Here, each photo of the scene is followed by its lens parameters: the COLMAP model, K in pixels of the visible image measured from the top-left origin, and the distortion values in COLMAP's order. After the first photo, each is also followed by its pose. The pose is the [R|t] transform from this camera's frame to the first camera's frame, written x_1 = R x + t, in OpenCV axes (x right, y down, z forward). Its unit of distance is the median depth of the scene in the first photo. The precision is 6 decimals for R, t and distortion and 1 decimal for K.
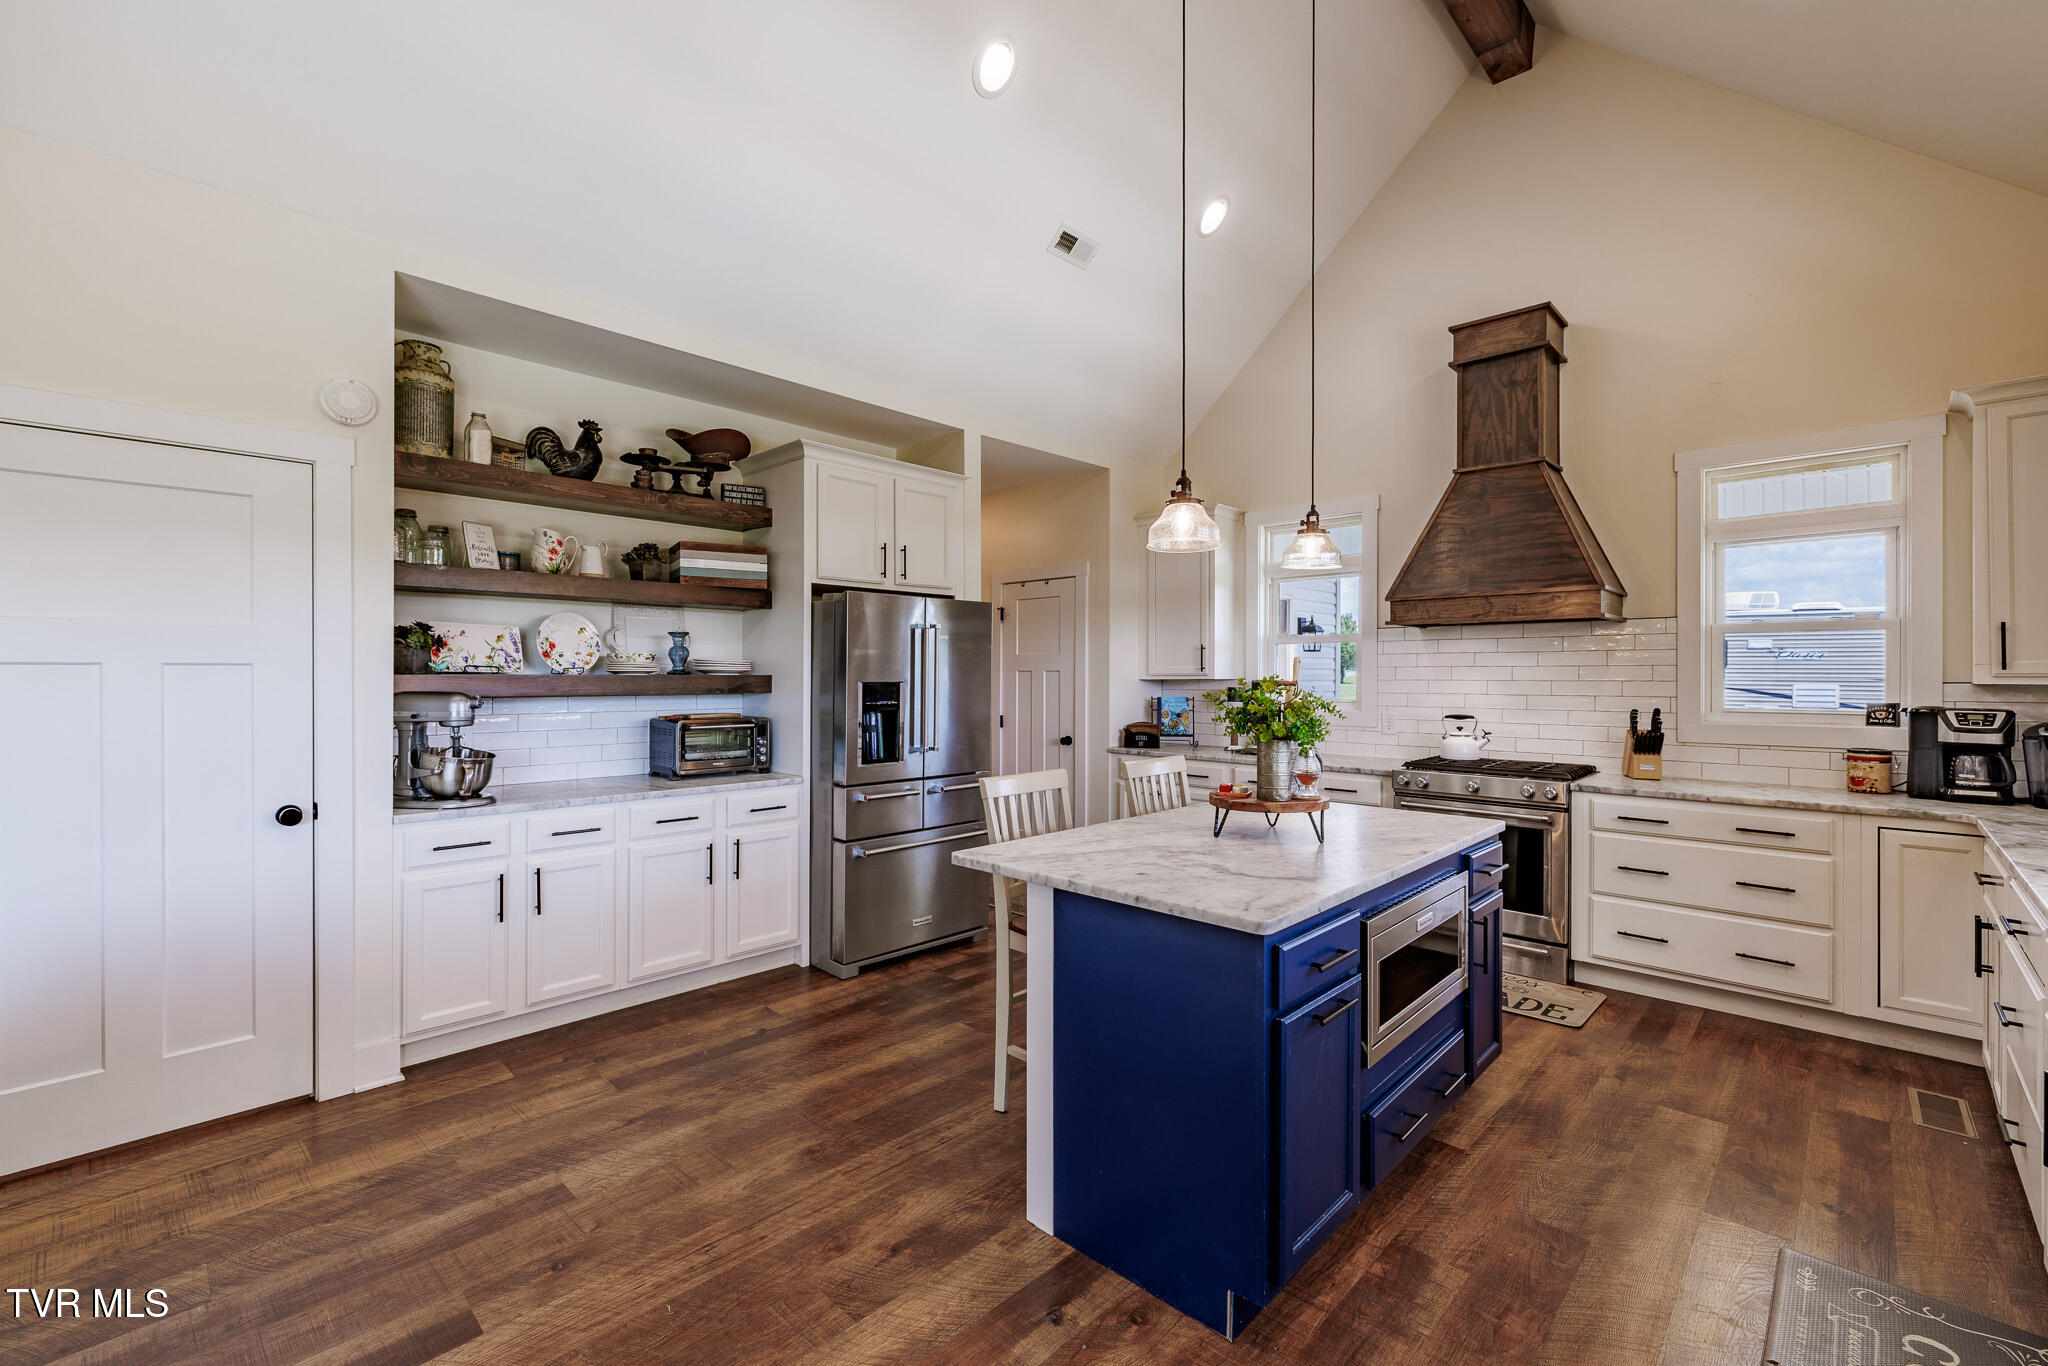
lens RADIAL K [[859.8, 0, 1004.6], [0, 859.8, 680.8], [0, 0, 1]] dist [-0.006304, 0.000805]
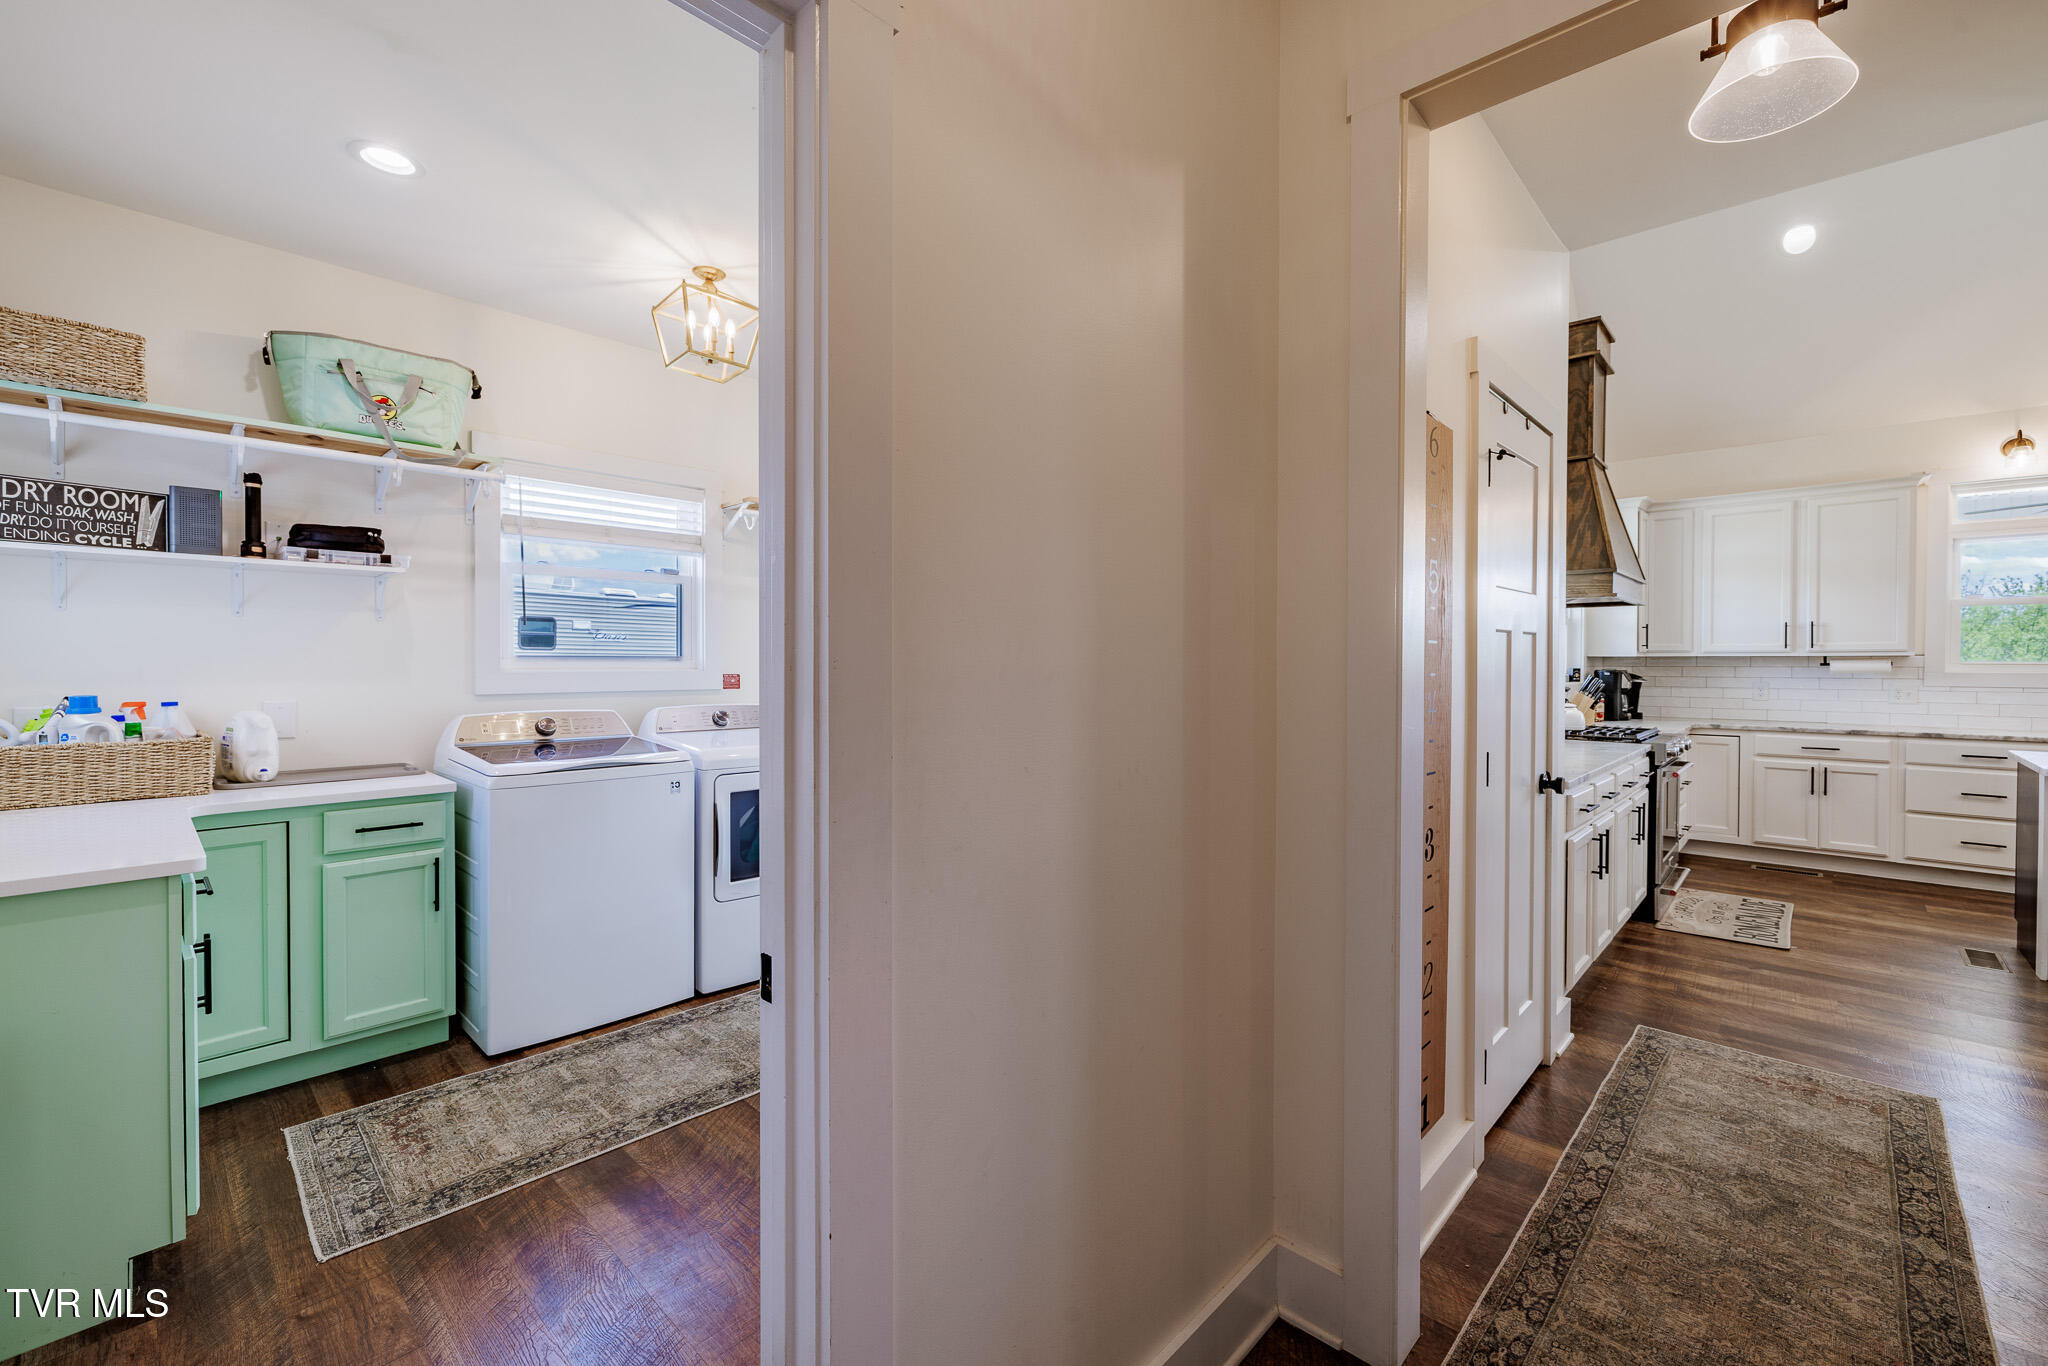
lens RADIAL K [[859.8, 0, 1008.9], [0, 859.8, 668.4], [0, 0, 1]] dist [-0.006304, 0.000805]
pose [[-0.020545, -0.009117, 0.999747, -0.547633], [0.003974, 0.999950, 0.009200, 0.007118], [-0.999781, 0.004162, -0.020508, 1.873546]]
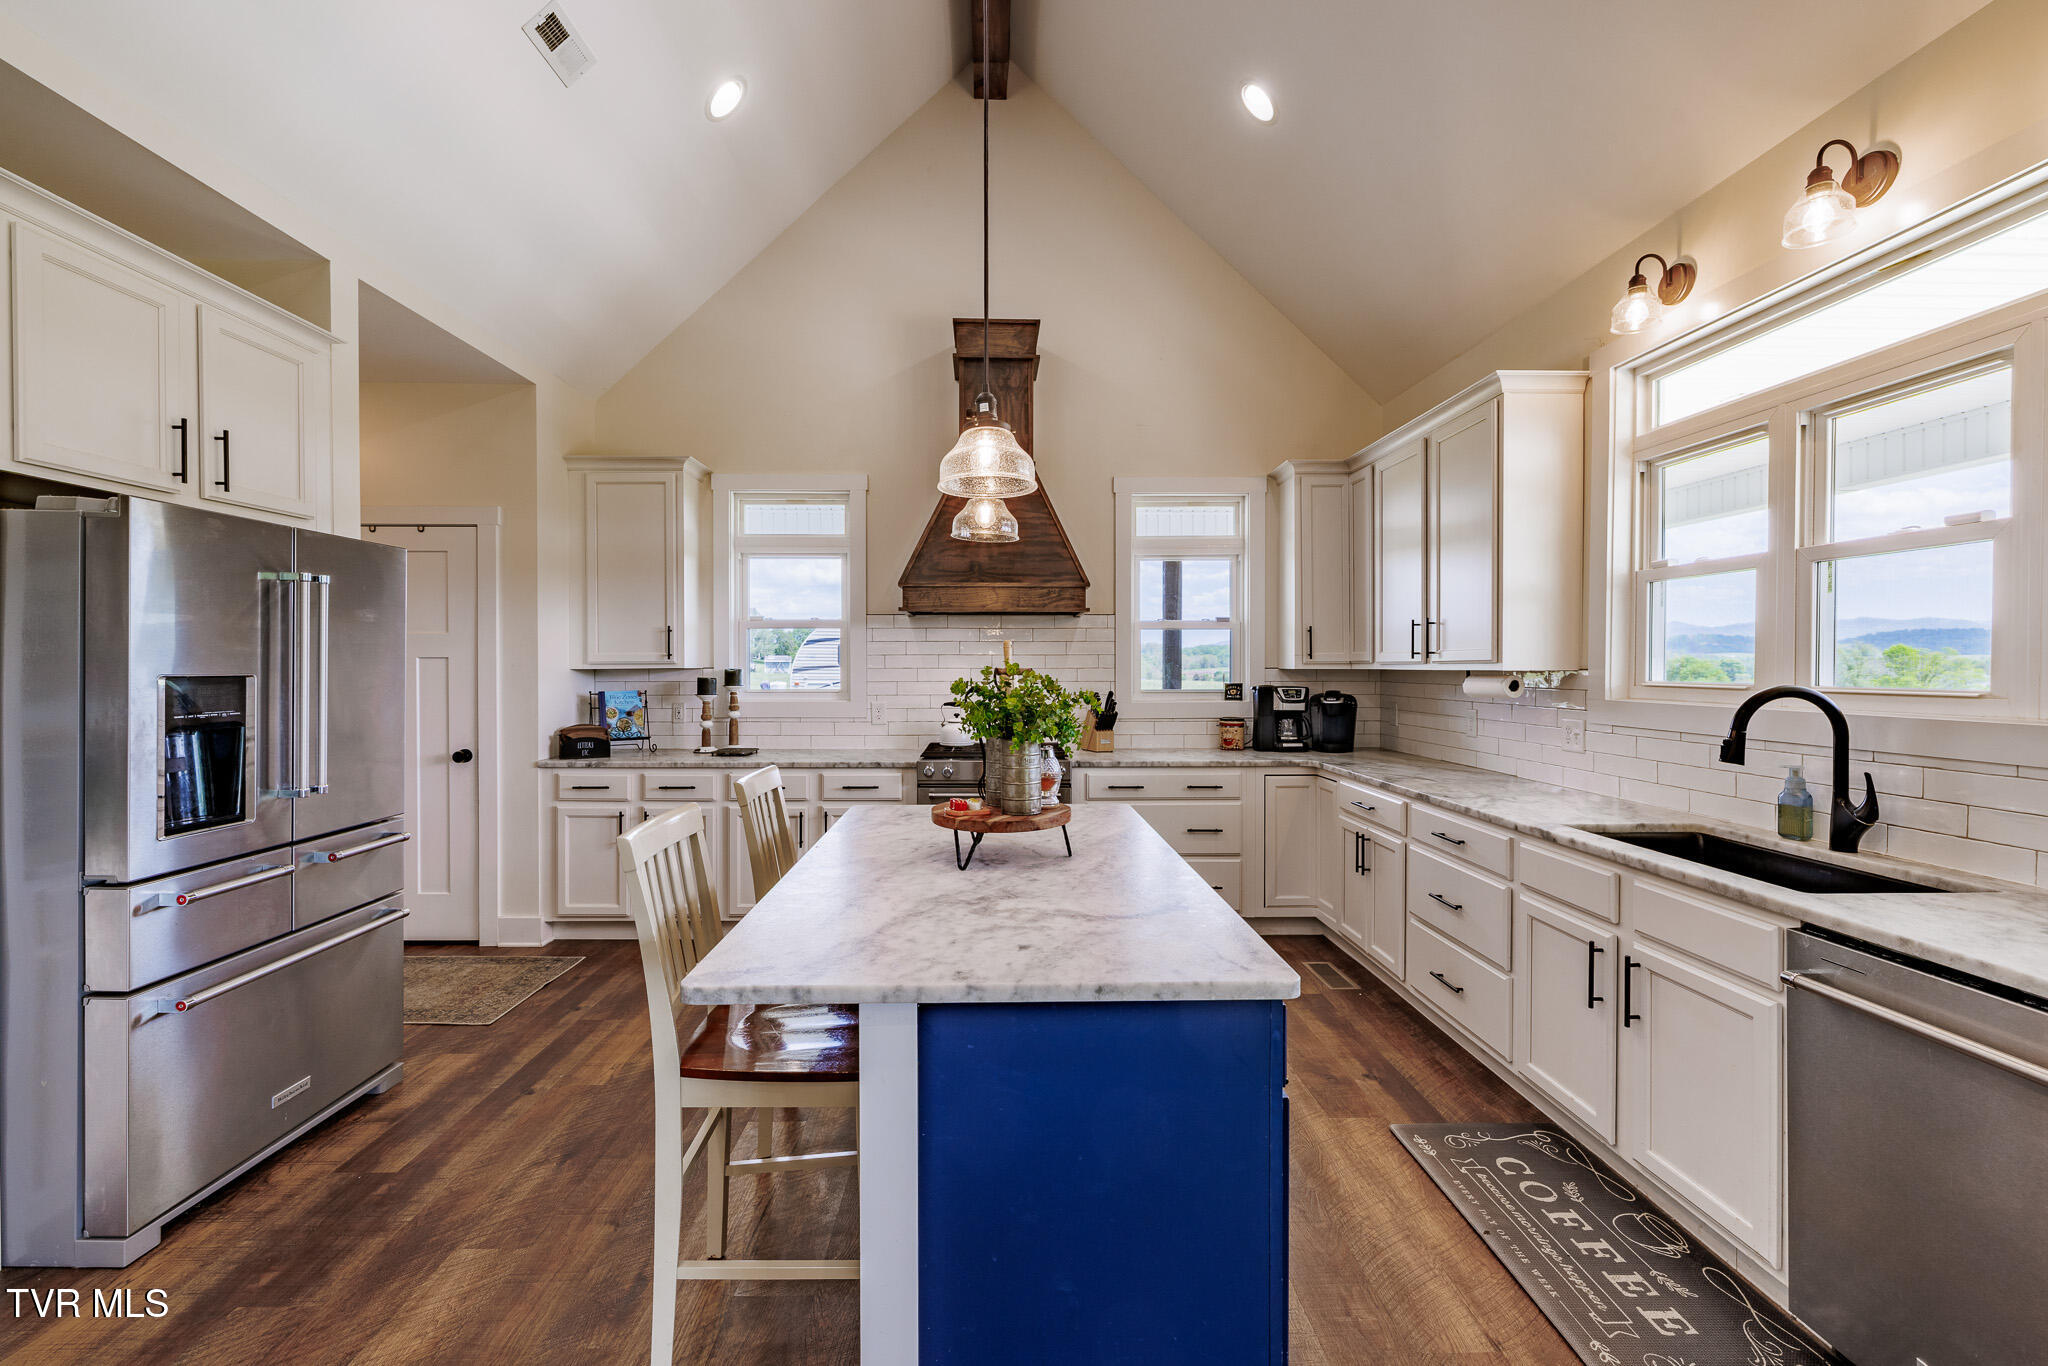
lens RADIAL K [[859.8, 0, 1015.4], [0, 859.8, 675.2], [0, 0, 1]] dist [-0.006304, 0.000805]
pose [[0.690322, -0.010335, 0.723429, -0.179210], [0.005571, 0.999944, 0.008970, -0.001106], [-0.723481, -0.002162, 0.690341, 0.268314]]
